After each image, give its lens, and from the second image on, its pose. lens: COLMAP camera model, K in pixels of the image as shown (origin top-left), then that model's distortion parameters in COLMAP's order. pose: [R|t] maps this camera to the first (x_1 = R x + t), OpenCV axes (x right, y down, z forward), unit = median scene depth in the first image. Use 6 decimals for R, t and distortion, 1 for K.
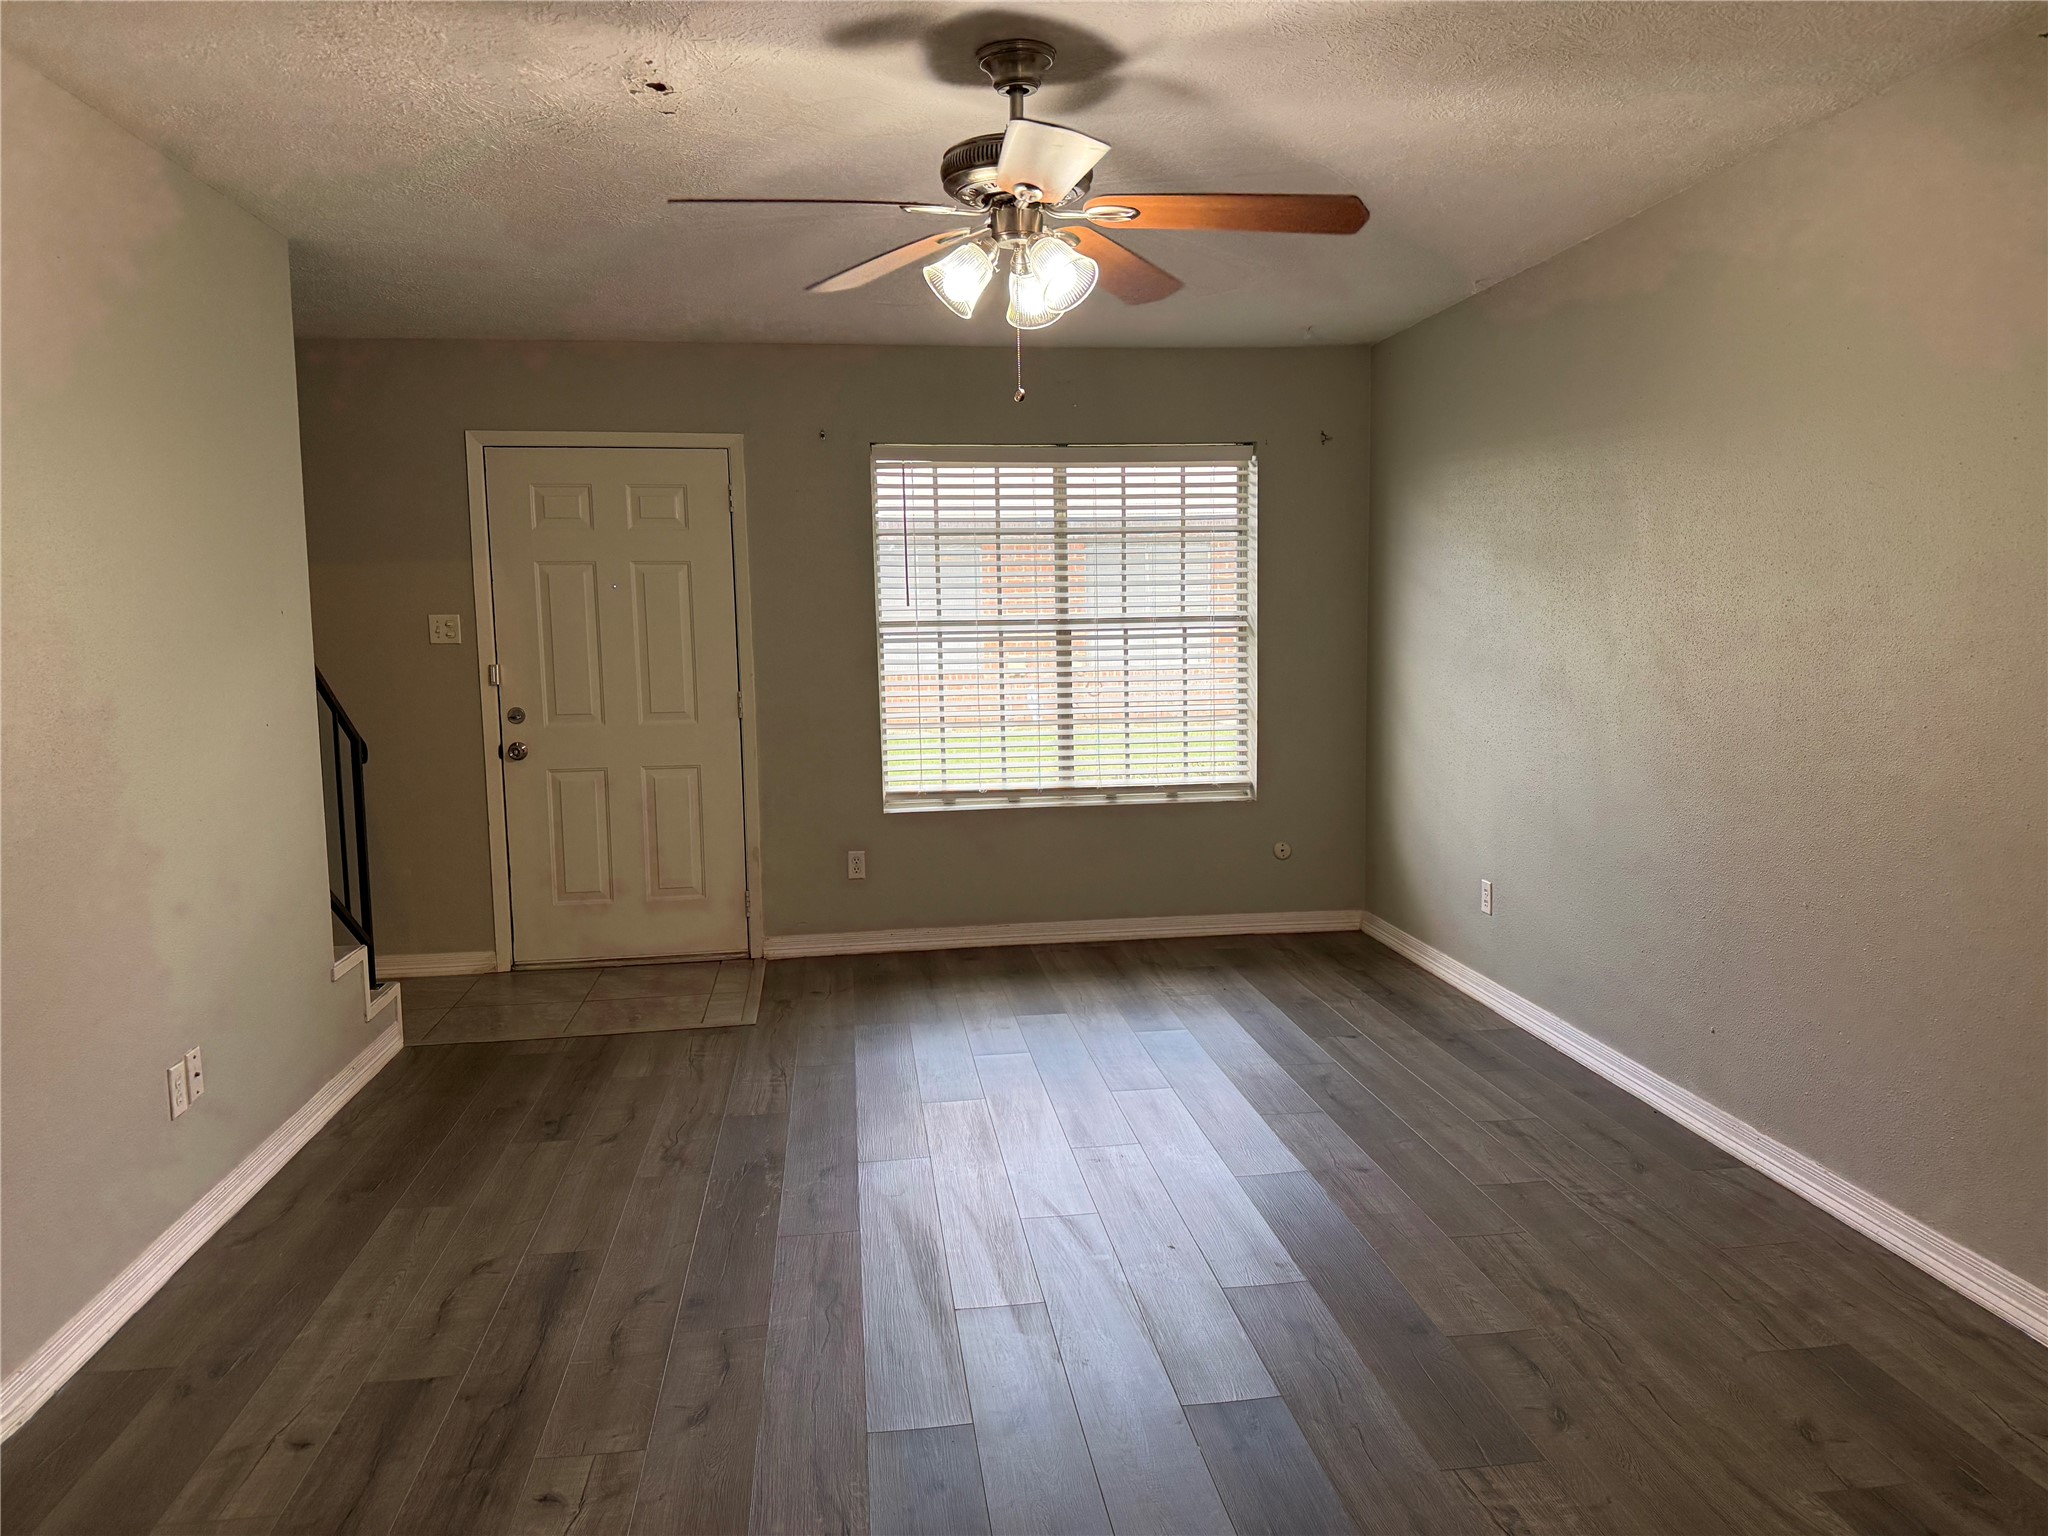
lens RADIAL K [[1440.2, 0, 1076.2], [0, 1440.2, 769.5], [0, 0, 1]] dist [0.073561, -0.107050]
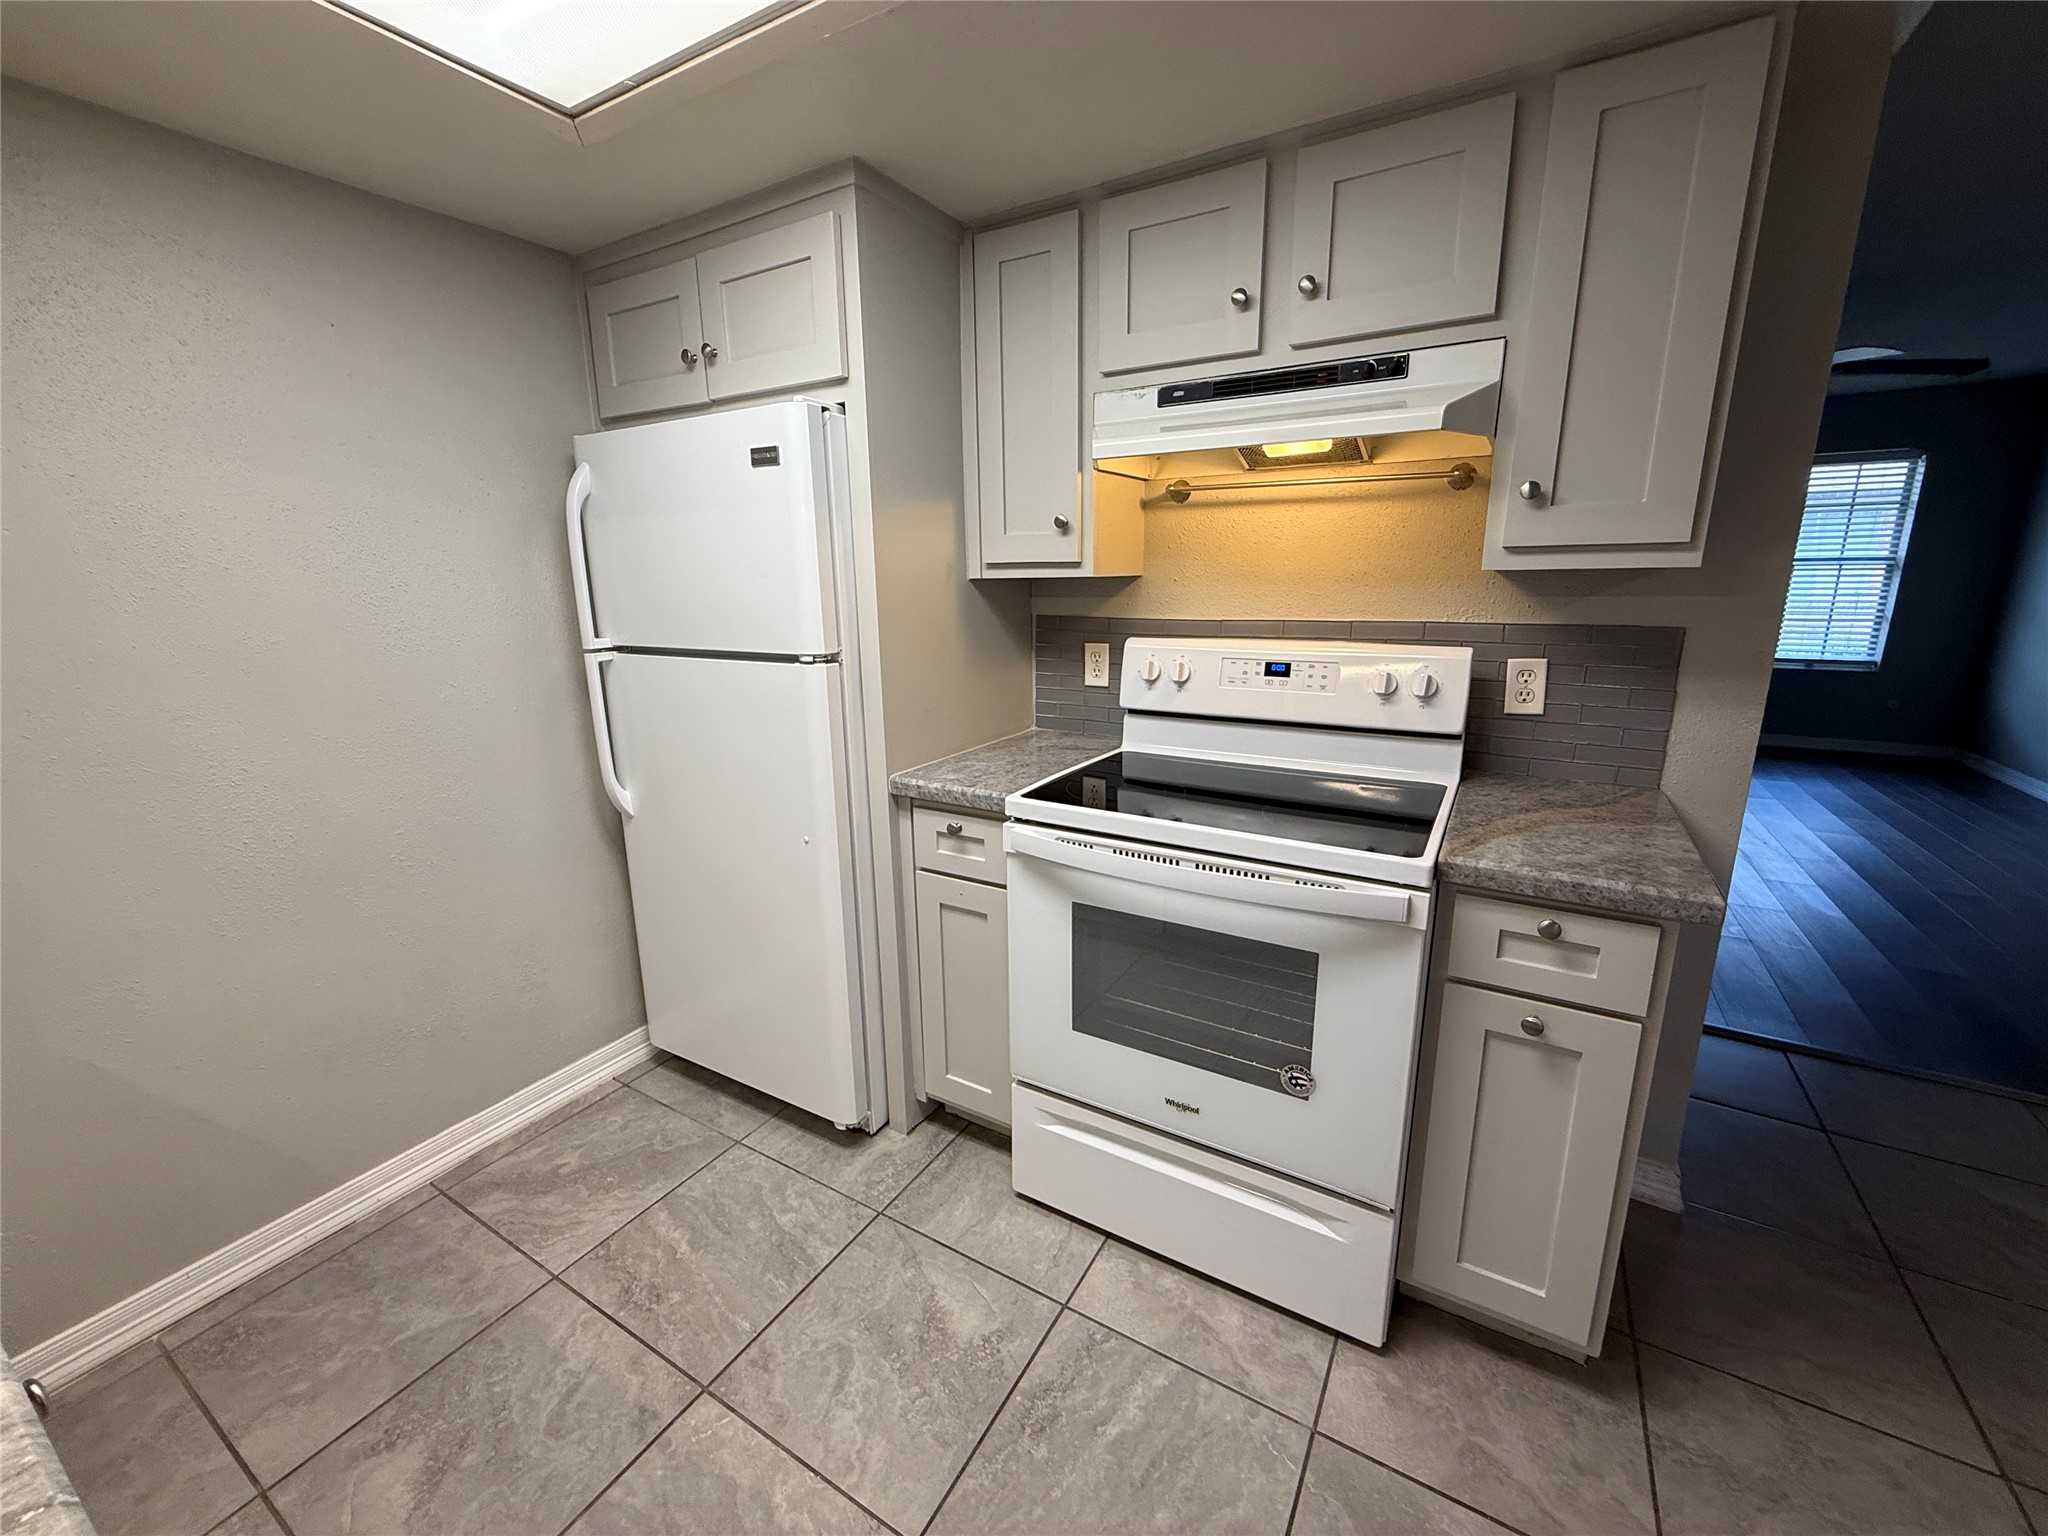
lens RADIAL K [[816.8, 0, 1021.7], [0, 816.8, 764.4], [0, 0, 1]] dist [-0.001328, 0.000019]
pose [[0.762410, 0.156447, -0.627898, -0.020969], [-0.071645, 0.984777, 0.158373, 0.051695], [0.643116, -0.075759, 0.762012, -0.376608]]
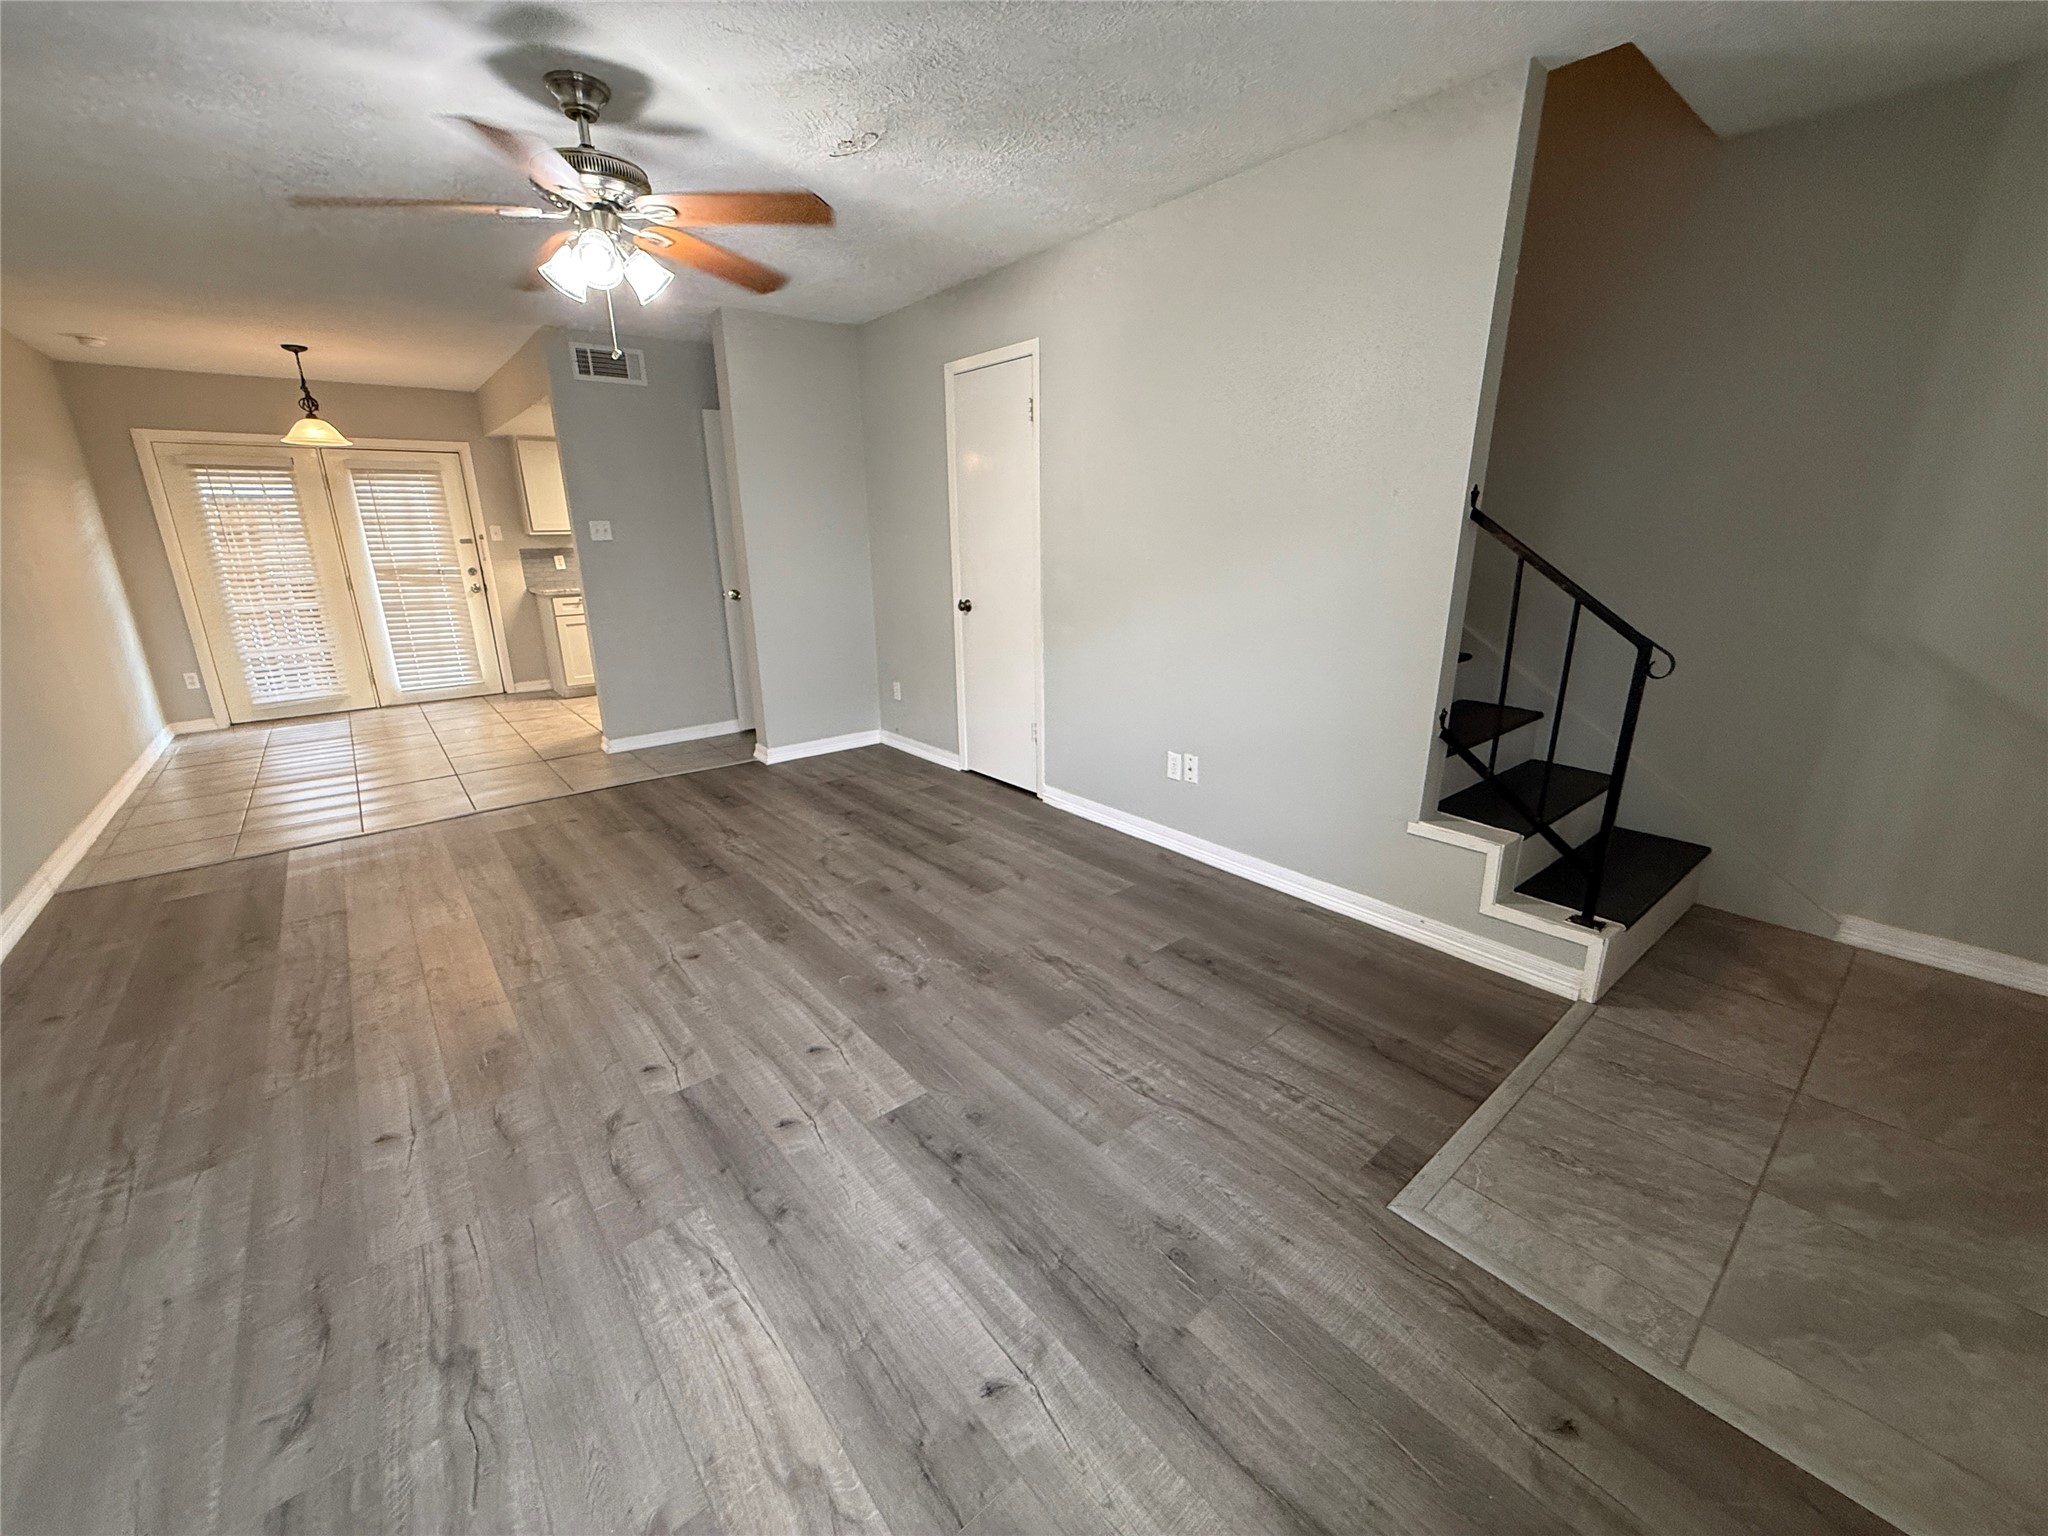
lens RADIAL K [[816.8, 0, 1026.6], [0, 816.8, 769.0], [0, 0, 1]] dist [-0.001328, 0.000019]
pose [[-0.862451, 0.171445, -0.476220, 0.031737], [-0.028009, 0.923276, 0.383114, -0.101271], [0.505365, 0.343756, -0.791478, 0.986501]]
